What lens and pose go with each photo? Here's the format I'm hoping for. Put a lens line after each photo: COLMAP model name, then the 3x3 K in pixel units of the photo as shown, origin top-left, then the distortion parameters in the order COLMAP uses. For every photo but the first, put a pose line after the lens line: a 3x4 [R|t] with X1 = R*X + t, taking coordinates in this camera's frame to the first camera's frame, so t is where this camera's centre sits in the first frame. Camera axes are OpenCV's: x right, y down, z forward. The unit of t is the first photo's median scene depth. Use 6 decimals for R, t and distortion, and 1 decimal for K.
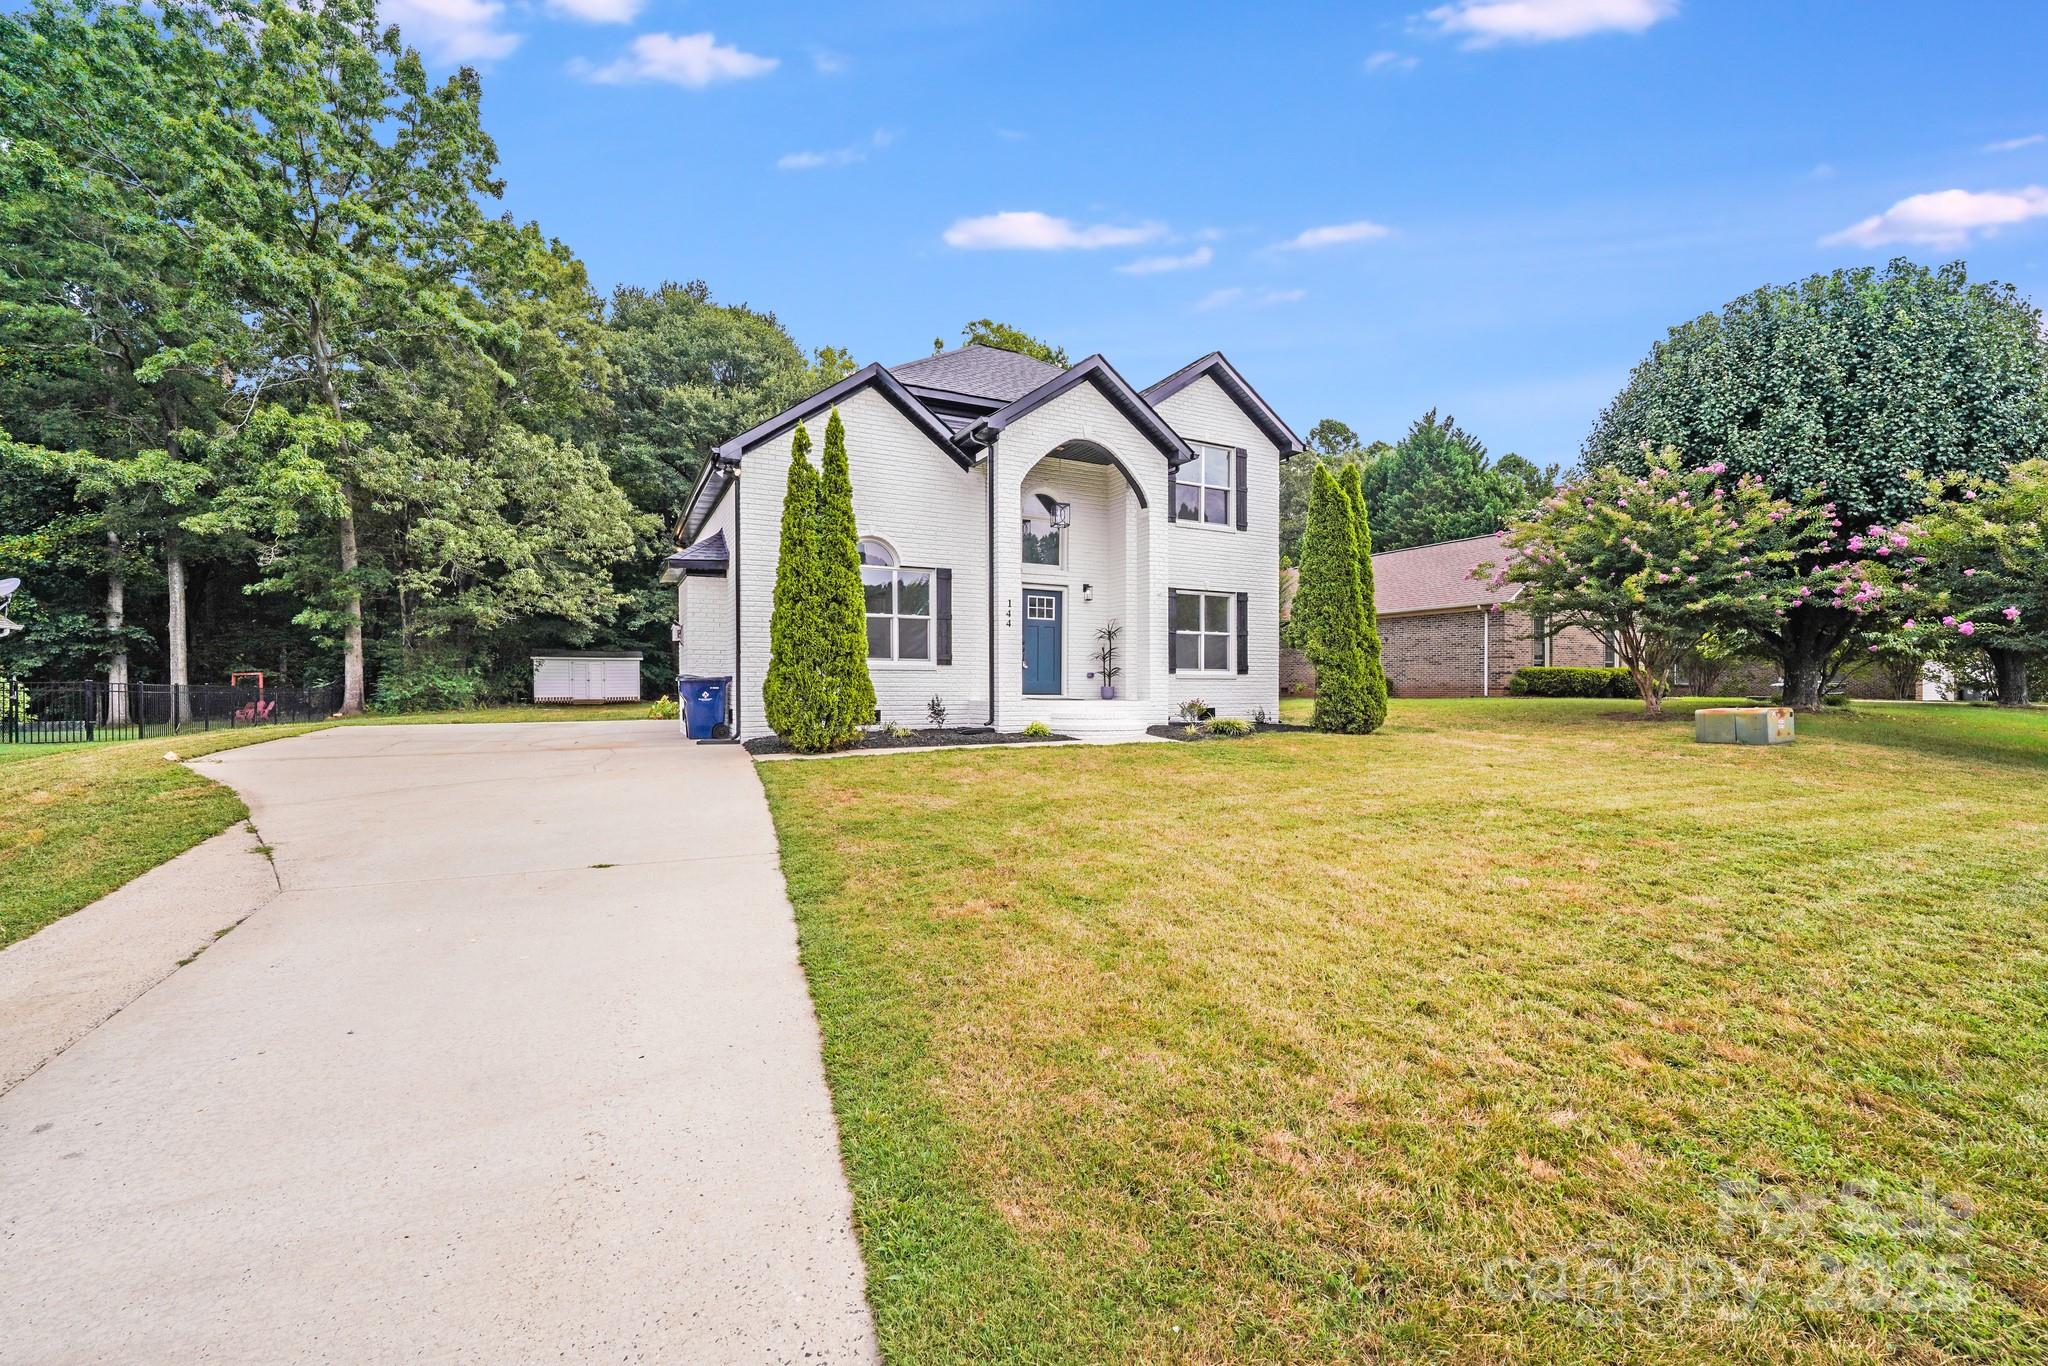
lens RADIAL K [[842.5, 0, 1030.0], [0, 842.5, 695.3], [0, 0, 1]] dist [-0.010769, -0.000969]
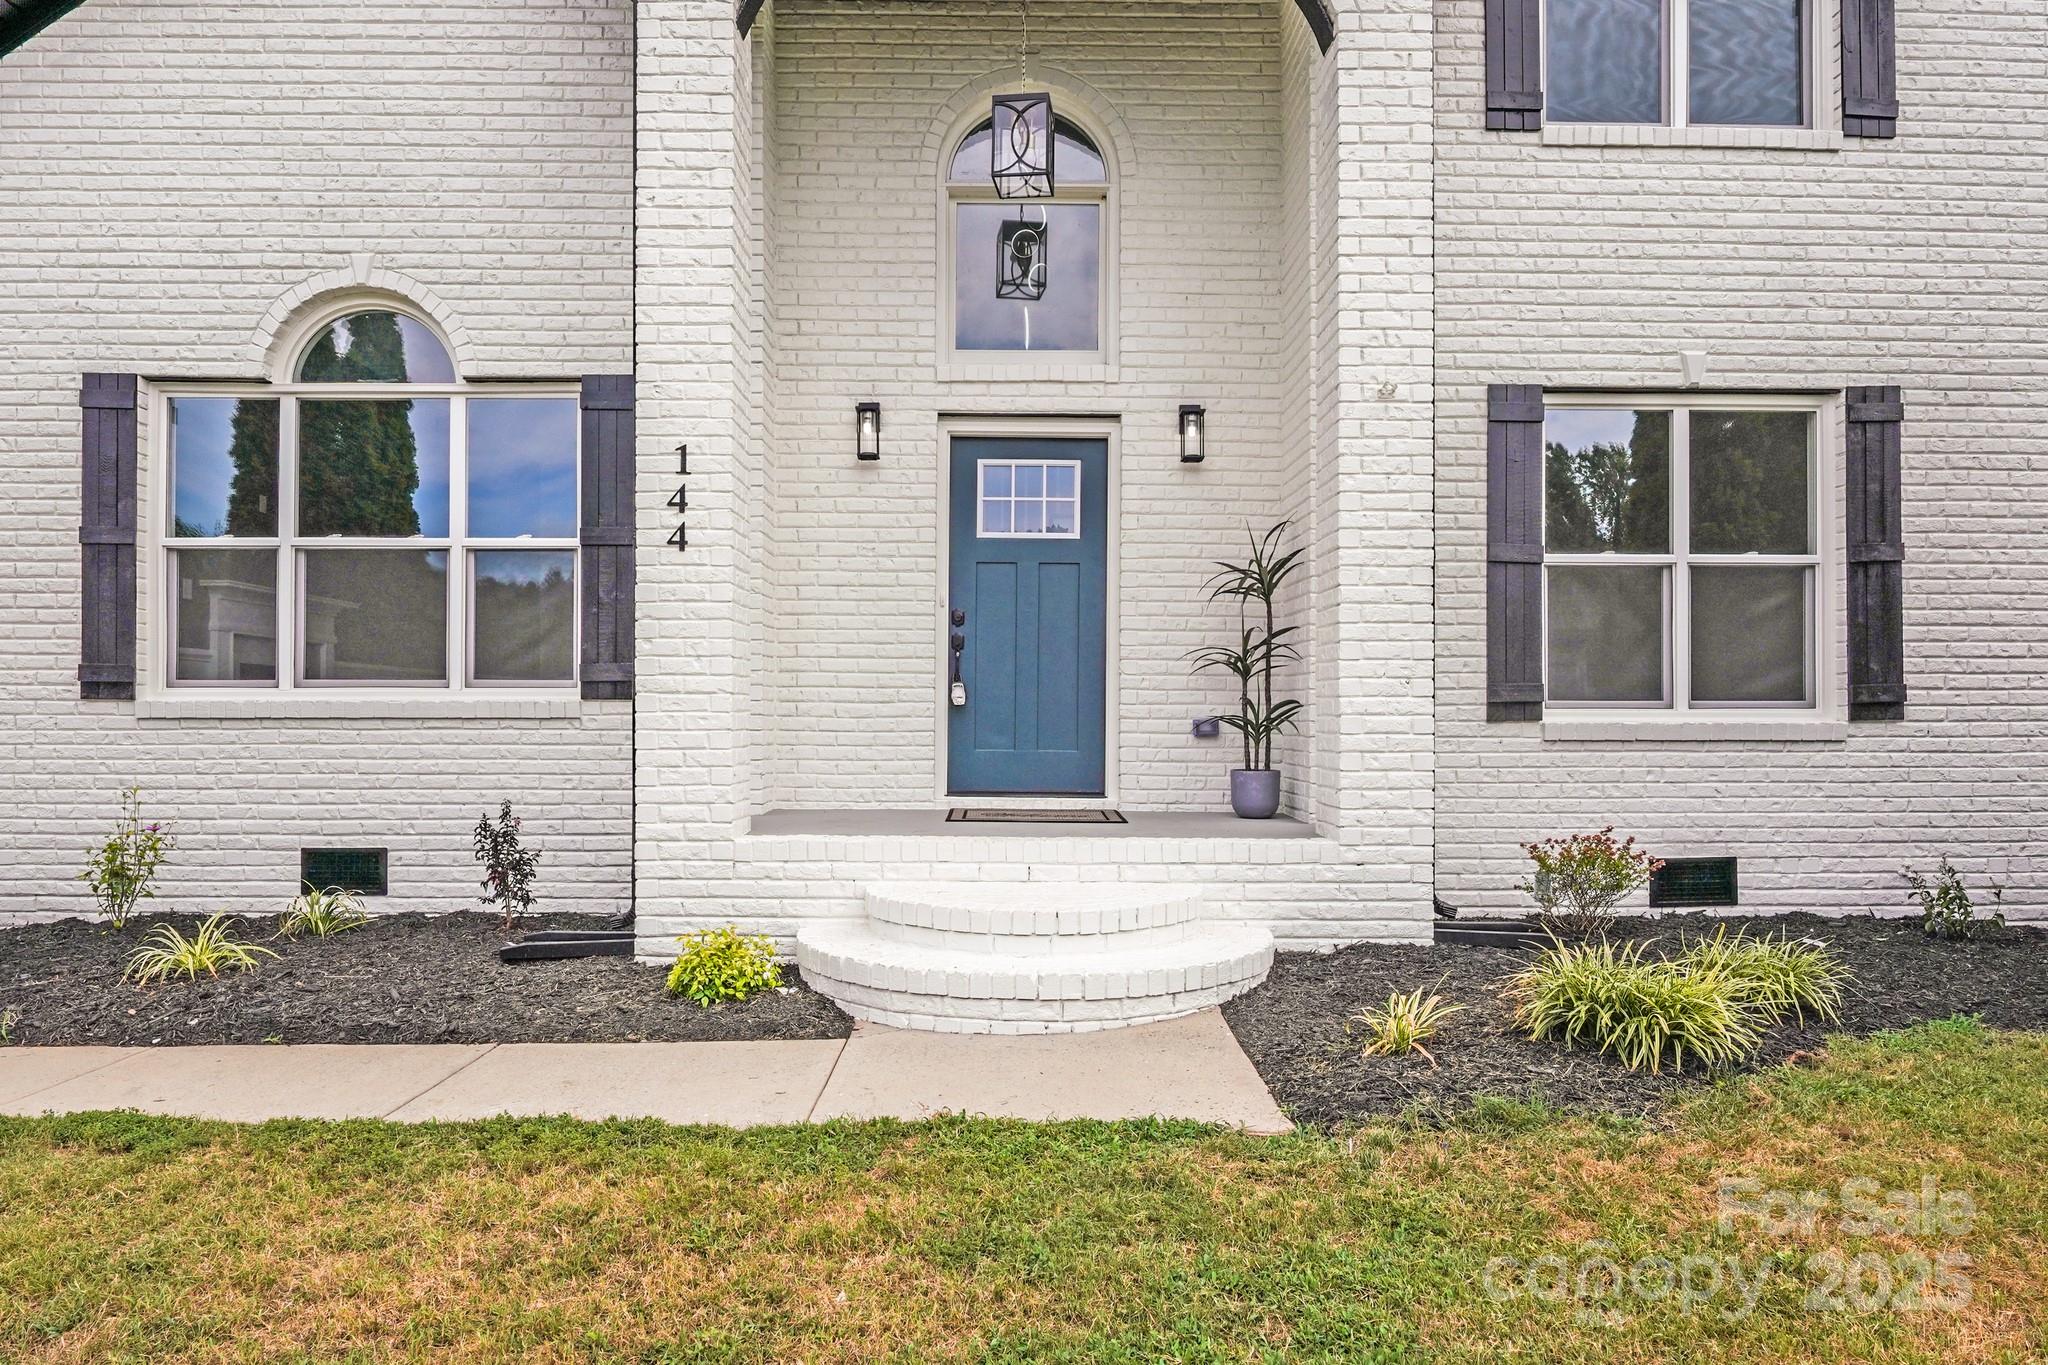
lens RADIAL K [[1308.9, 0, 1022.6], [0, 1308.9, 718.3], [0, 0, 1]] dist [-0.011810, 0.001671]
pose [[0.897804, -0.003446, -0.440383, 0.209169], [-0.002781, 0.999905, -0.013493, -0.021233], [0.440387, 0.013339, 0.897709, 0.587152]]
